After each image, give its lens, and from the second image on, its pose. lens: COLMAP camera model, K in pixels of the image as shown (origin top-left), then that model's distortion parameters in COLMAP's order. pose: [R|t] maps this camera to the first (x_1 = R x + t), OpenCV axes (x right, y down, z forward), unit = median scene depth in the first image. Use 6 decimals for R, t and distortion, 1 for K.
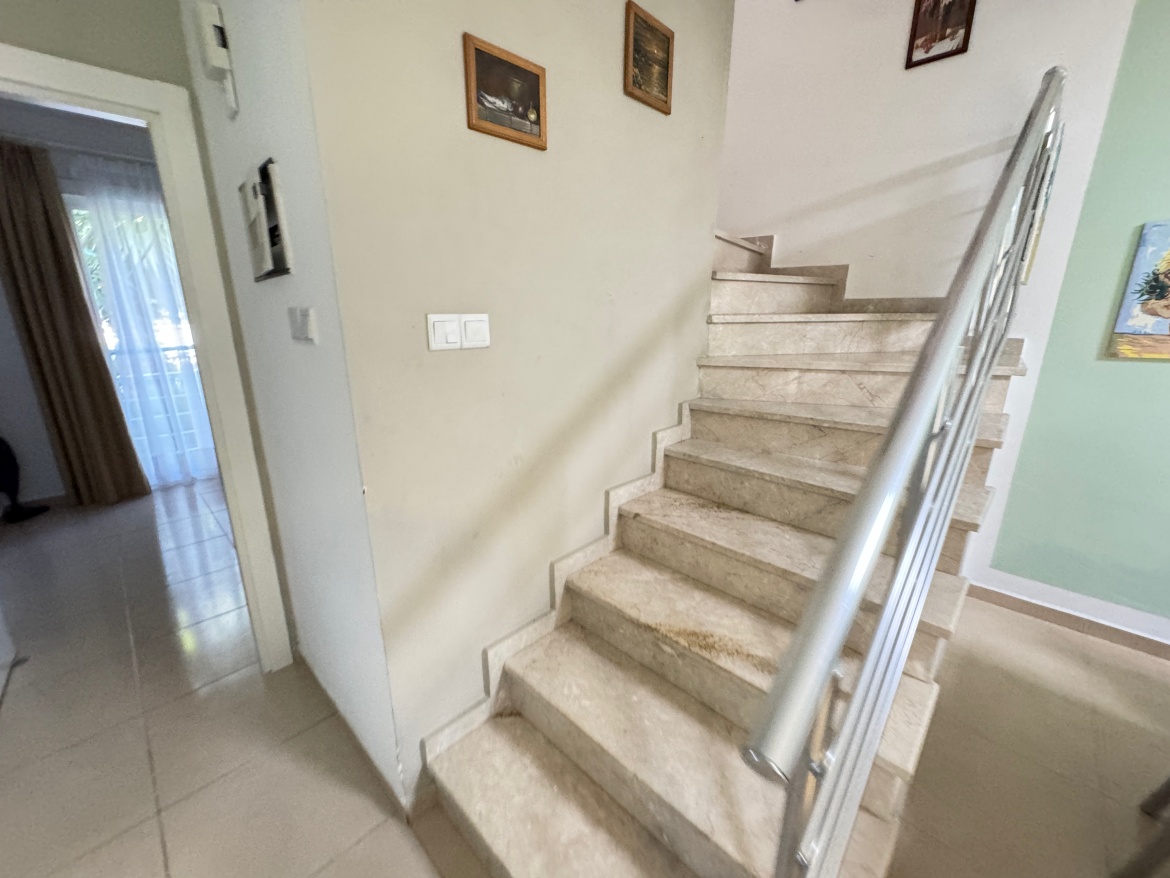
lens RADIAL K [[466.7, 0, 586.2], [0, 466.7, 439.5], [0, 0, 1]] dist [-0.002112, 0.000191]
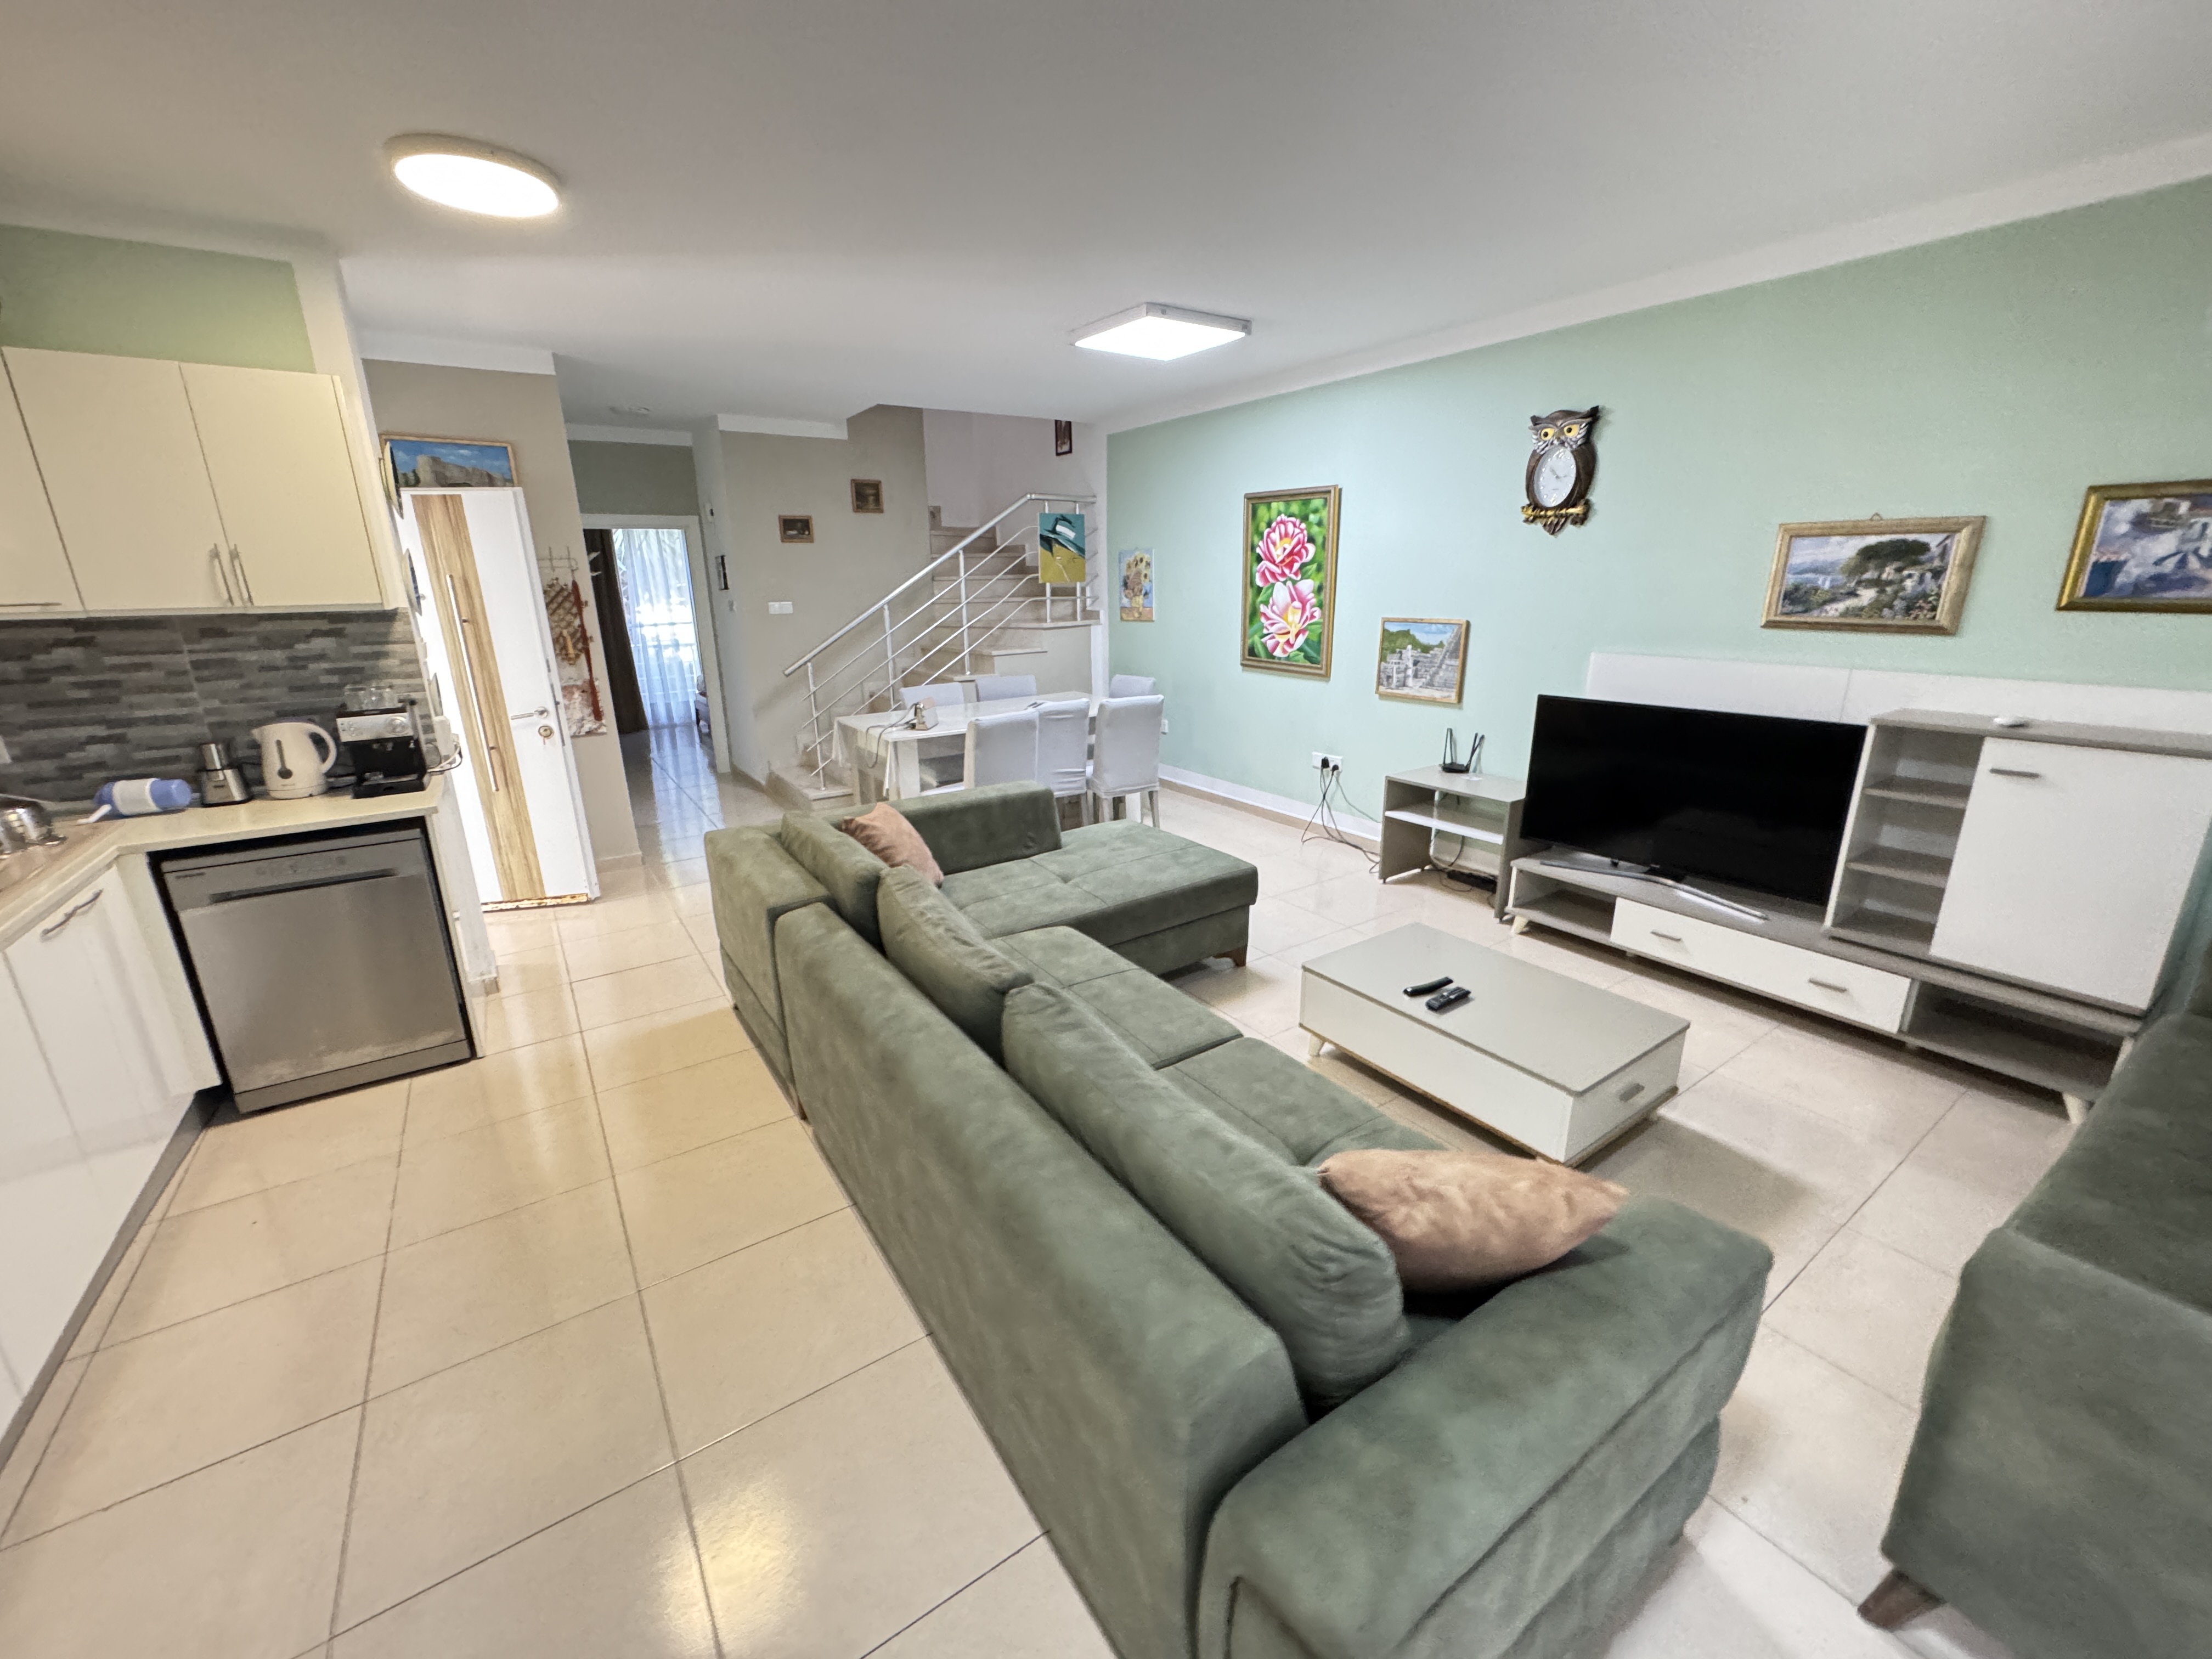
lens RADIAL K [[882.4, 0, 1103.2], [0, 882.4, 830.9], [0, 0, 1]] dist [-0.002112, 0.000191]
pose [[0.977978, 0.046386, -0.203487, 1.869840], [-0.042971, 0.998852, 0.021172, 0.621797], [0.204235, -0.011962, 0.978849, -2.597665]]
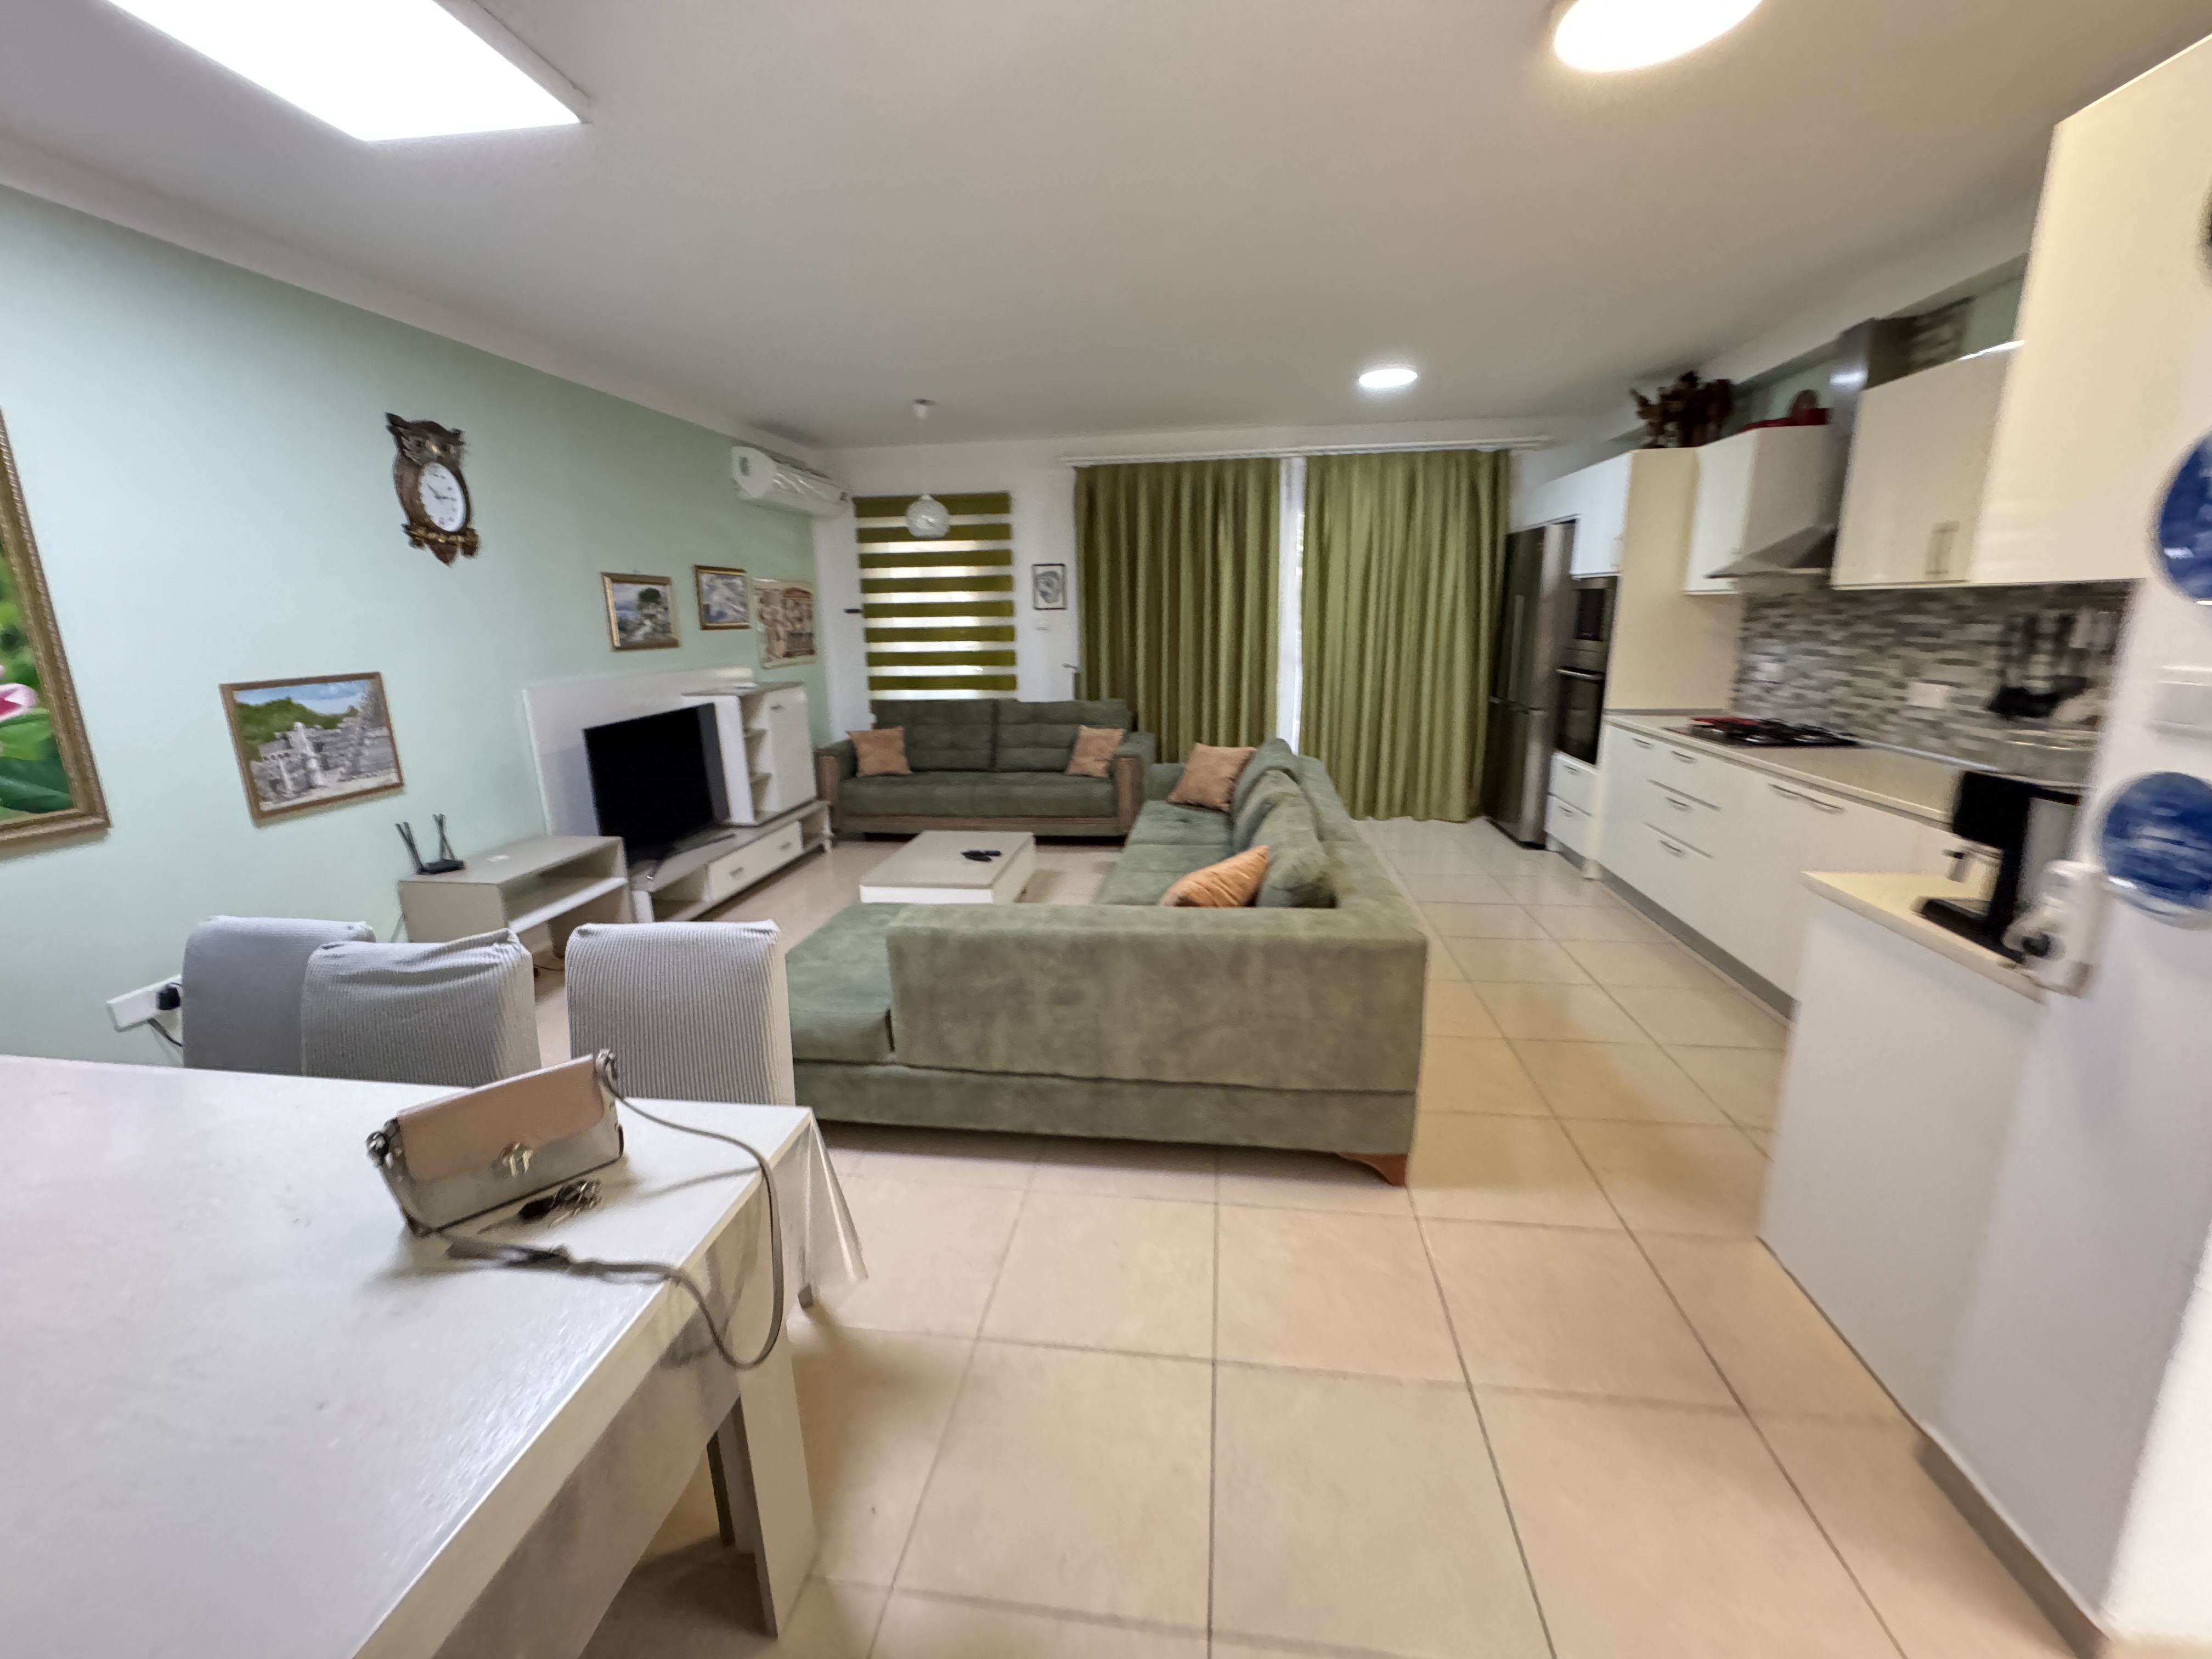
lens RADIAL K [[882.4, 0, 1105.2], [0, 882.4, 821.1], [0, 0, 1]] dist [-0.002112, 0.000191]
pose [[-0.590603, -0.176969, 0.787318, -2.132949], [0.232615, 0.896907, 0.376097, -0.761863], [-0.772708, 0.405266, -0.488550, 2.796528]]
